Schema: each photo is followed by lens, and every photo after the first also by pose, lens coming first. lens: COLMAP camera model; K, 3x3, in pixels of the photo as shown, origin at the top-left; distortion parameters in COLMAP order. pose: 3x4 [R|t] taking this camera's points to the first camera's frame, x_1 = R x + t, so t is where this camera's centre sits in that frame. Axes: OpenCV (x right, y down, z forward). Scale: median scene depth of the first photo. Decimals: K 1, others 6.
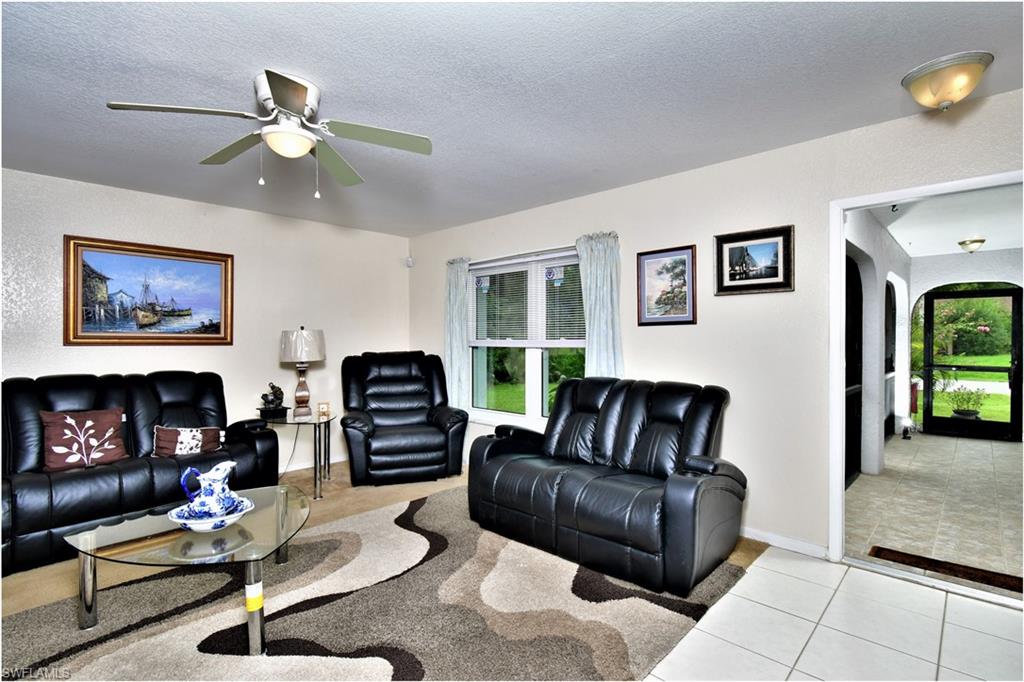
lens RADIAL K [[495.4, 0, 515.0], [0, 495.4, 342.4], [0, 0, 1]] dist [0.008413, -0.000180]
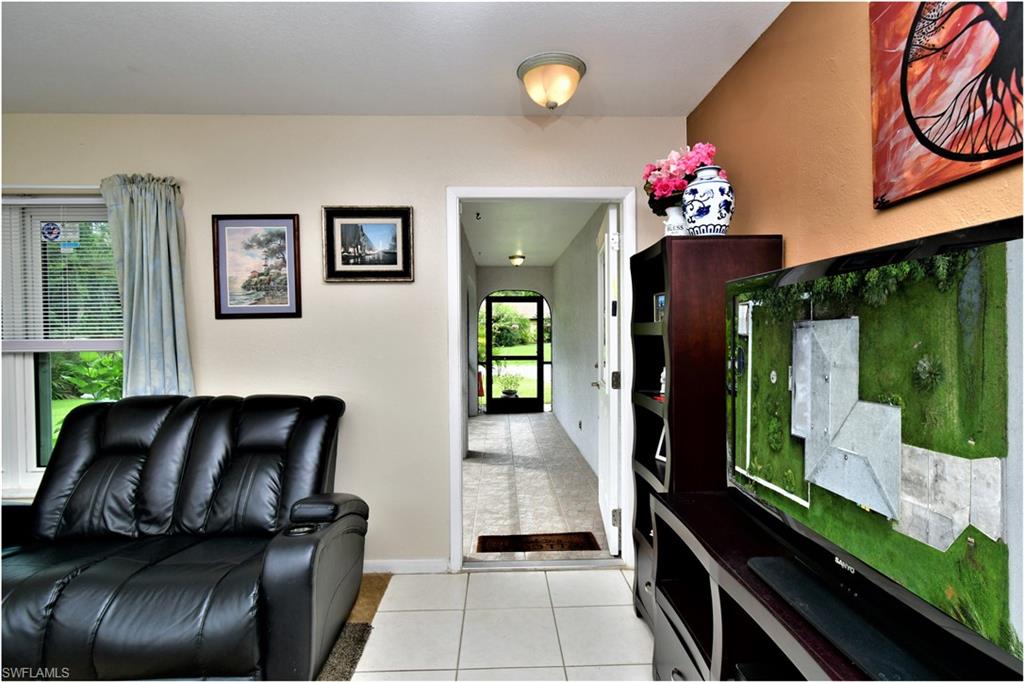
lens RADIAL K [[495.4, 0, 515.0], [0, 495.4, 342.4], [0, 0, 1]] dist [0.008413, -0.000180]
pose [[0.709955, -0.015416, 0.704078, 0.062402], [0.010993, 0.999881, 0.010808, -0.002482], [-0.704161, 0.000067, 0.710040, 0.236469]]
